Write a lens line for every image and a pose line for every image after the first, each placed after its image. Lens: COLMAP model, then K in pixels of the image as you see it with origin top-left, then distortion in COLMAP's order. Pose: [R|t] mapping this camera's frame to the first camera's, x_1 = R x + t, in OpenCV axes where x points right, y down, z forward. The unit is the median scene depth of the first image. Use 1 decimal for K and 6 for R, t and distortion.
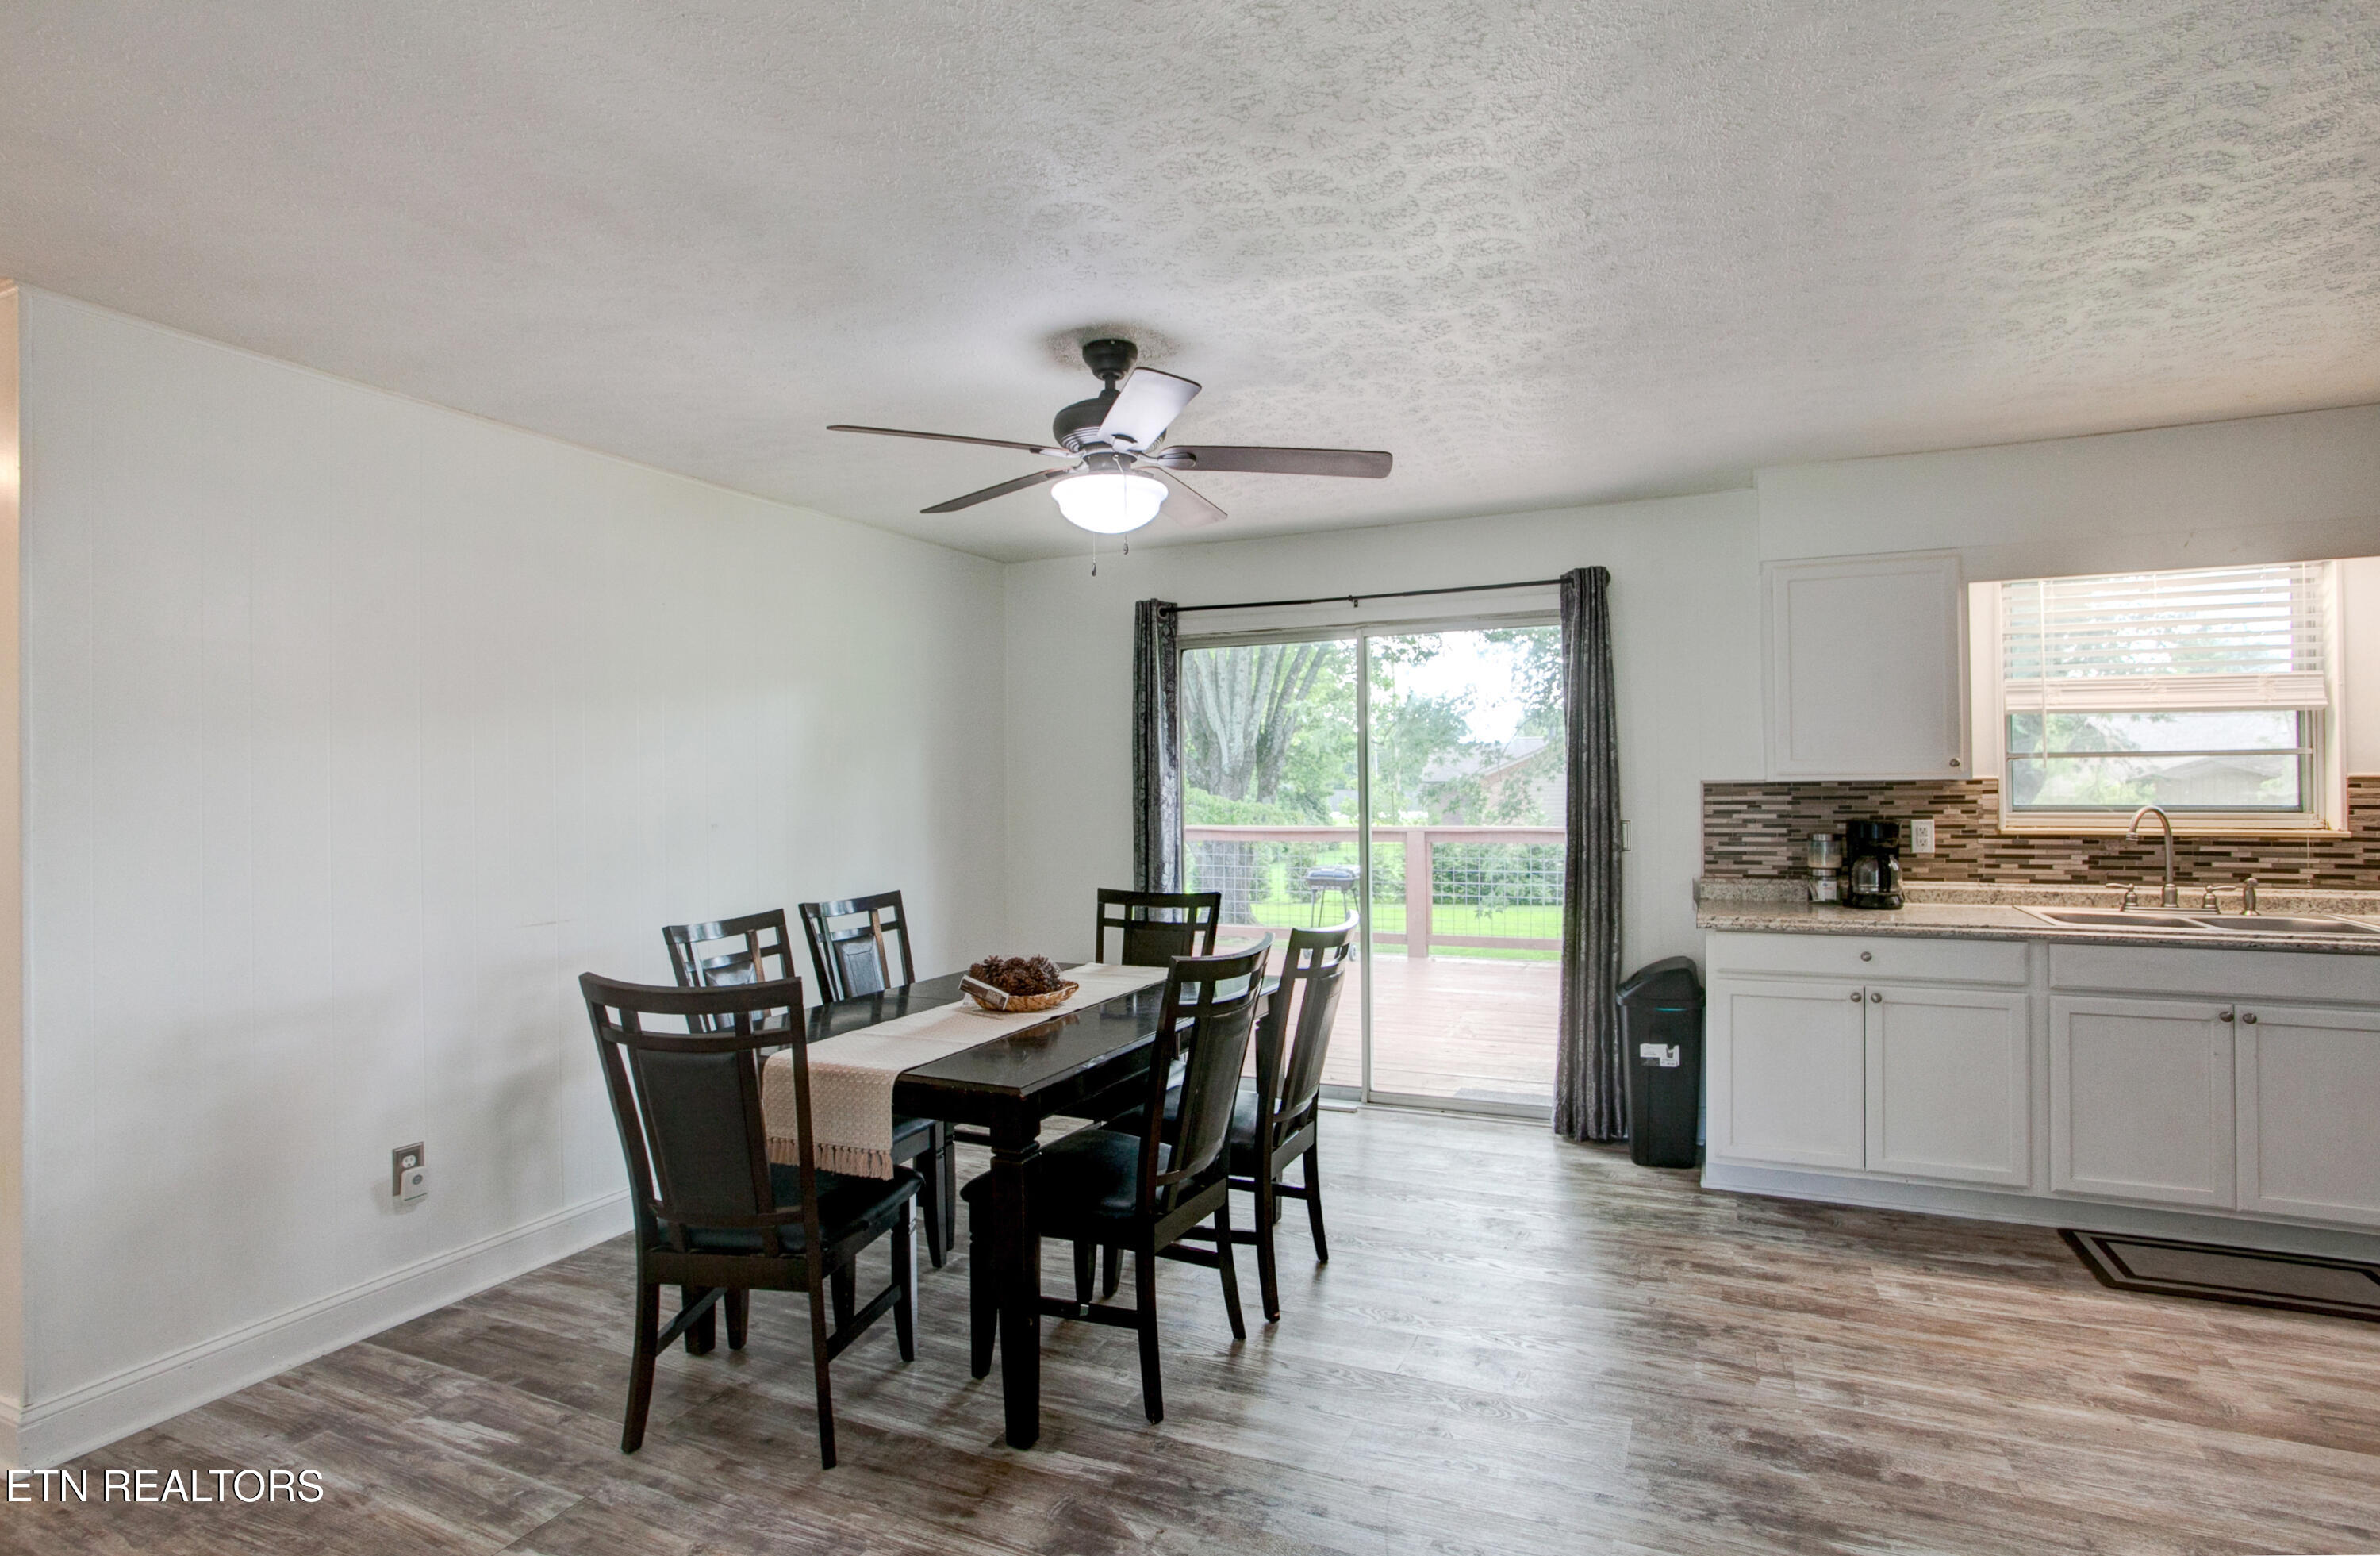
lens RADIAL K [[1194.0, 0, 1212.0], [0, 1194.0, 776.8], [0, 0, 1]] dist [-0.009656, 0.006353]
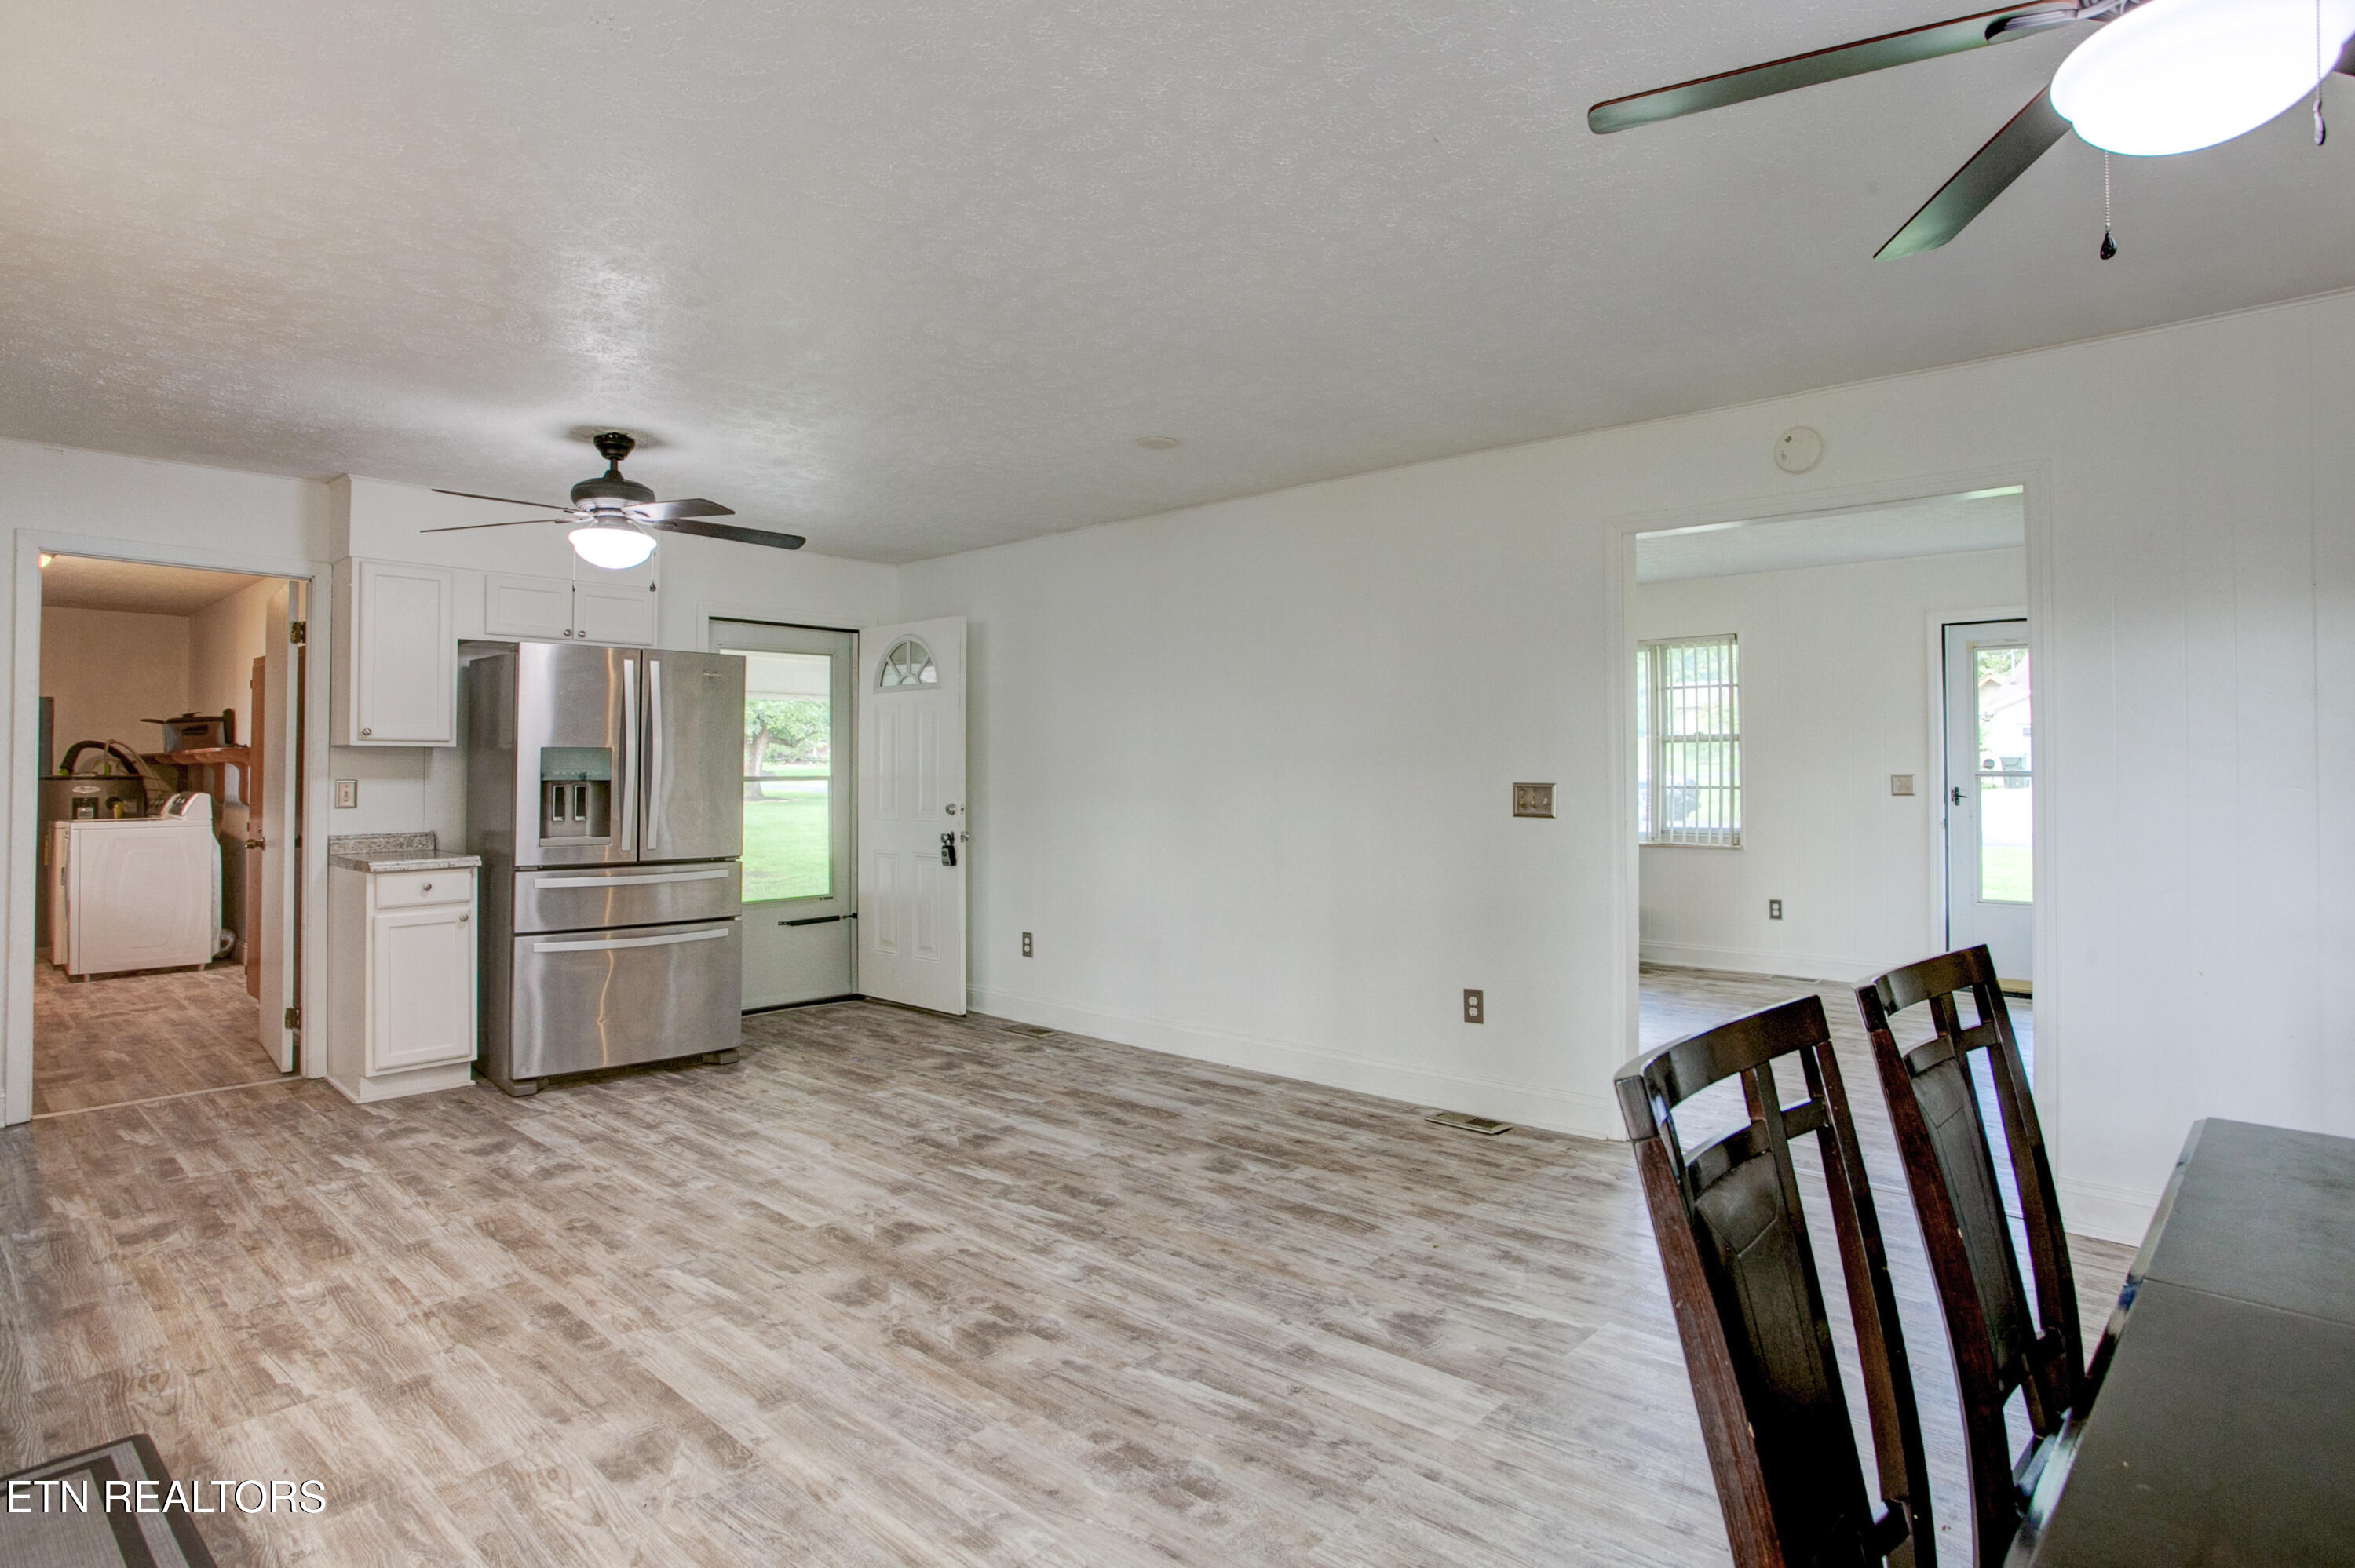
lens RADIAL K [[1235.3, 0, 1213.2], [0, 1235.3, 754.4], [0, 0, 1]] dist [-0.046749, 0.023632]
pose [[-0.946204, 0.017323, 0.323105, 0.101435], [0.009652, 0.999633, -0.025331, 0.036276], [-0.323426, -0.020850, -0.946024, 1.161732]]
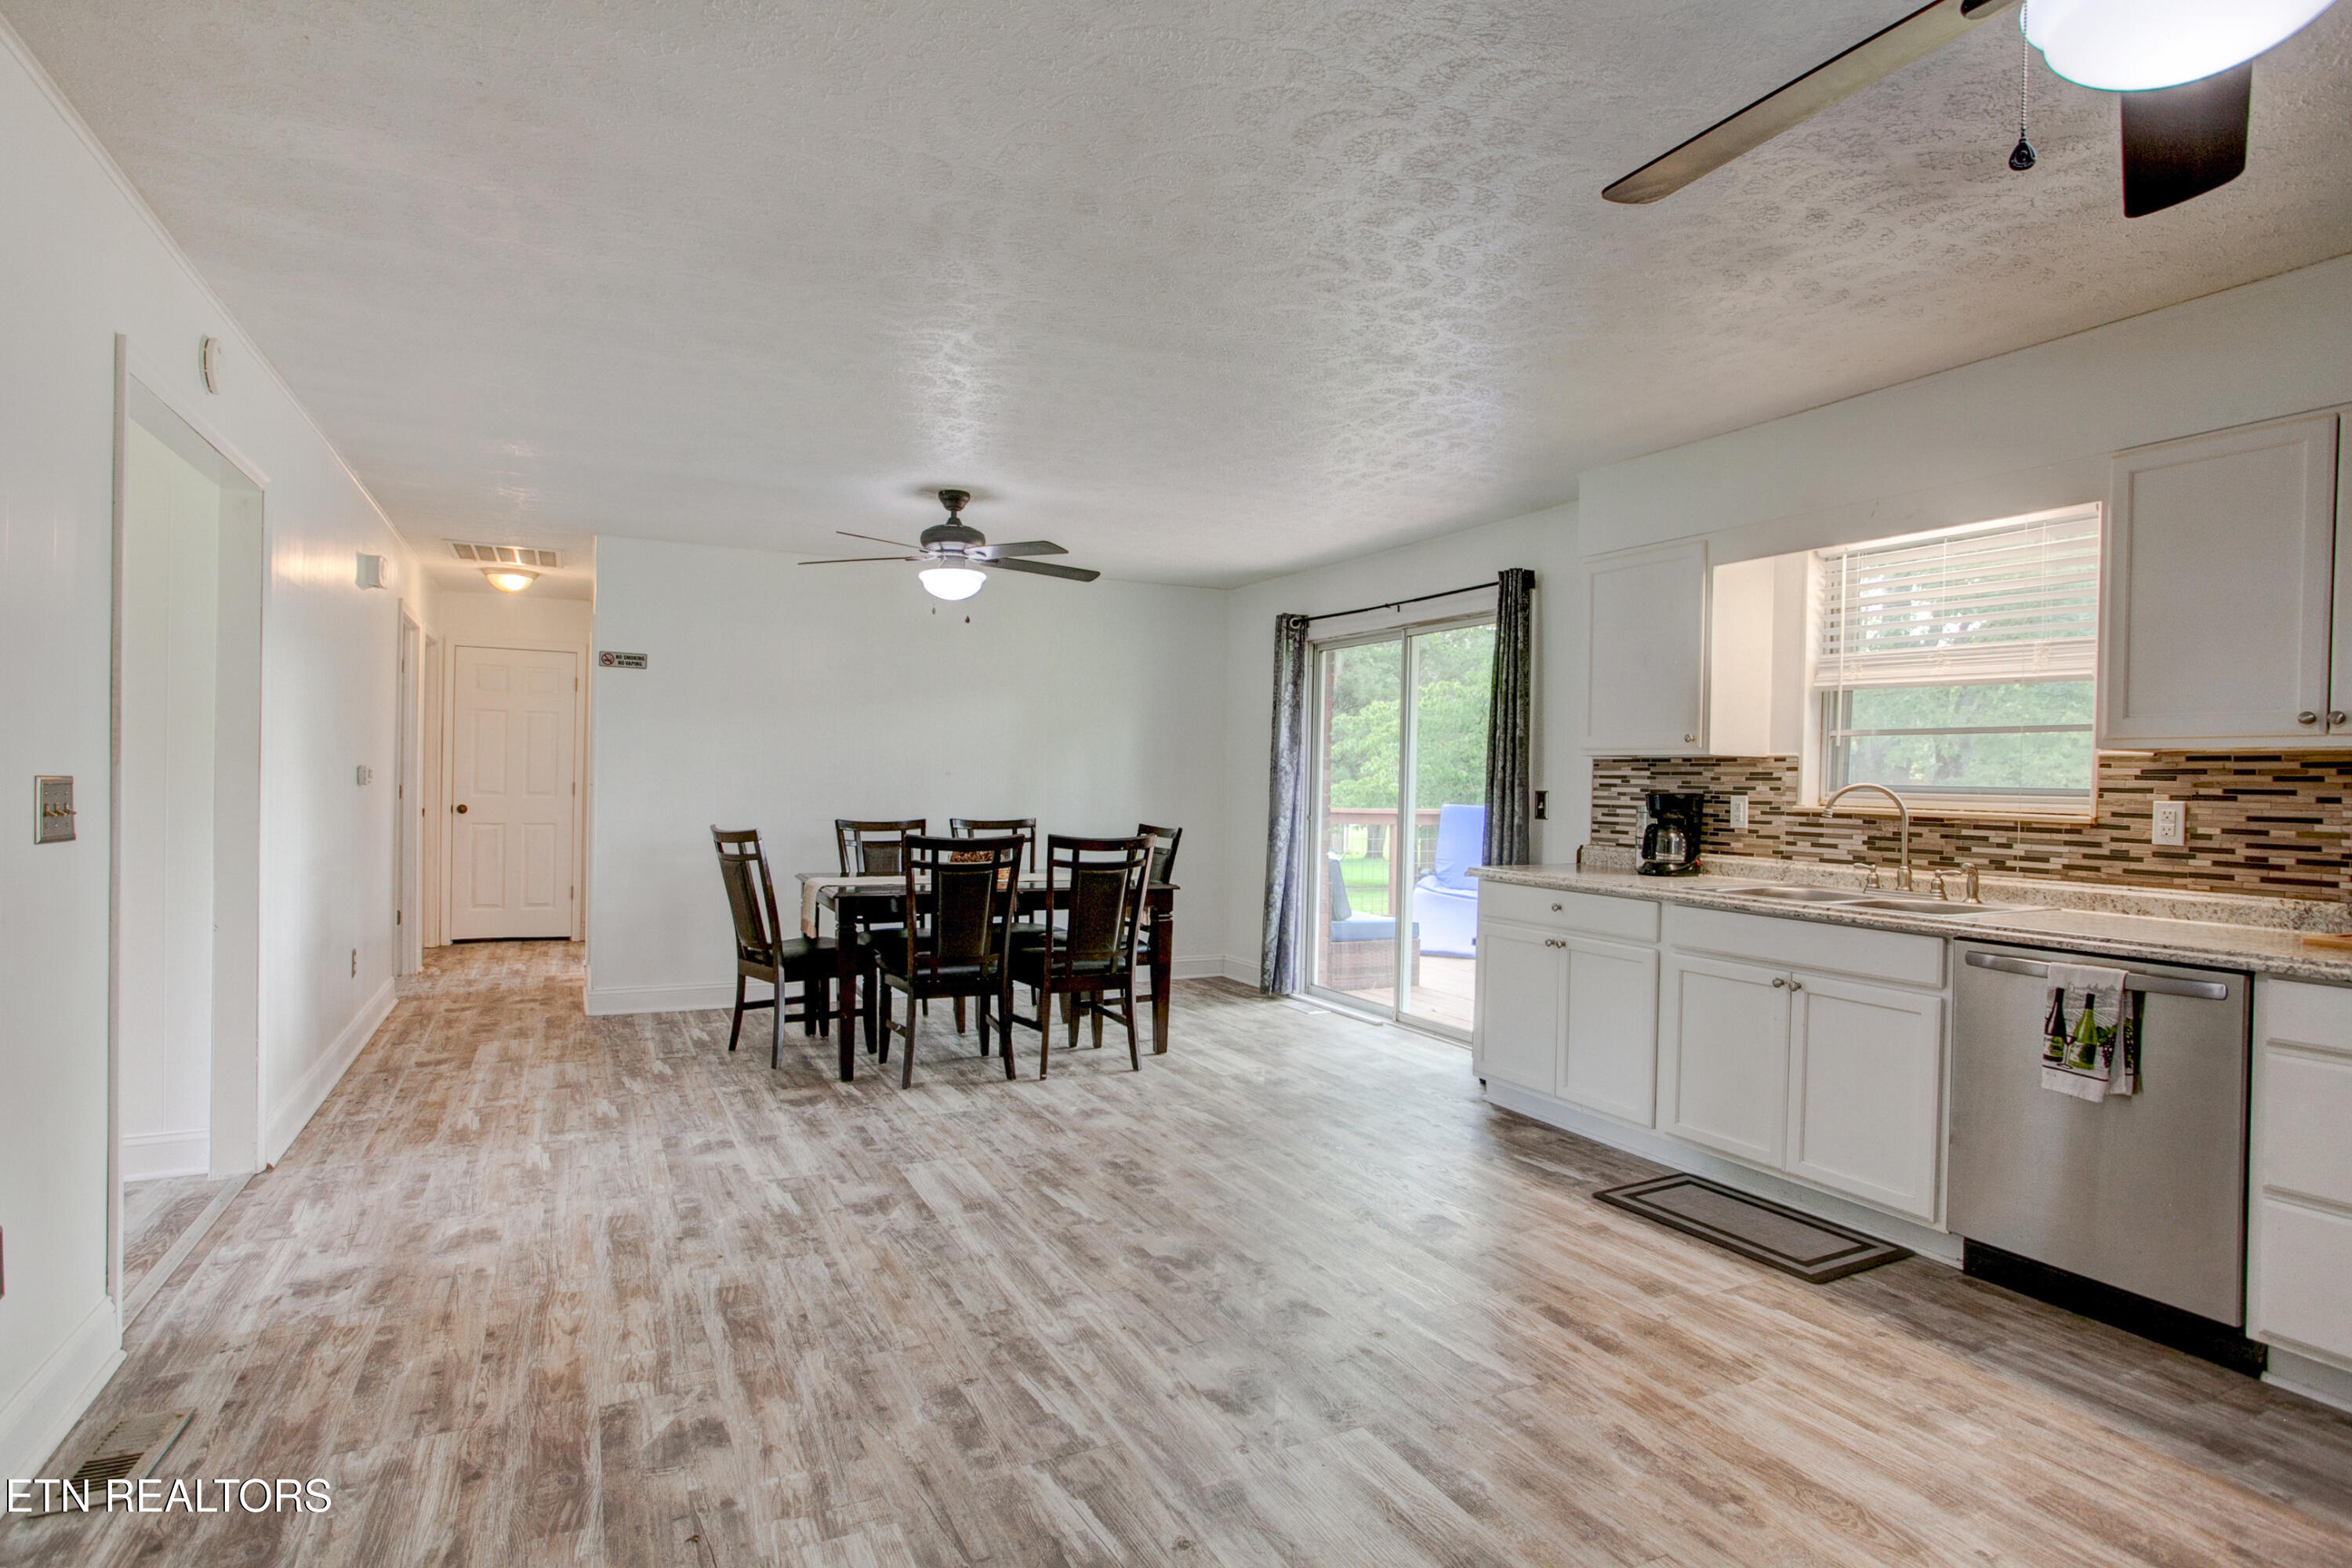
lens RADIAL K [[1233.9, 0, 1189.3], [0, 1233.9, 793.0], [0, 0, 1]] dist [-0.046749, 0.023632]
pose [[0.771440, 0.031872, -0.635503, 0.984081], [-0.020914, 0.999475, 0.024739, 0.019339], [0.635958, -0.005794, 0.771702, -0.120103]]
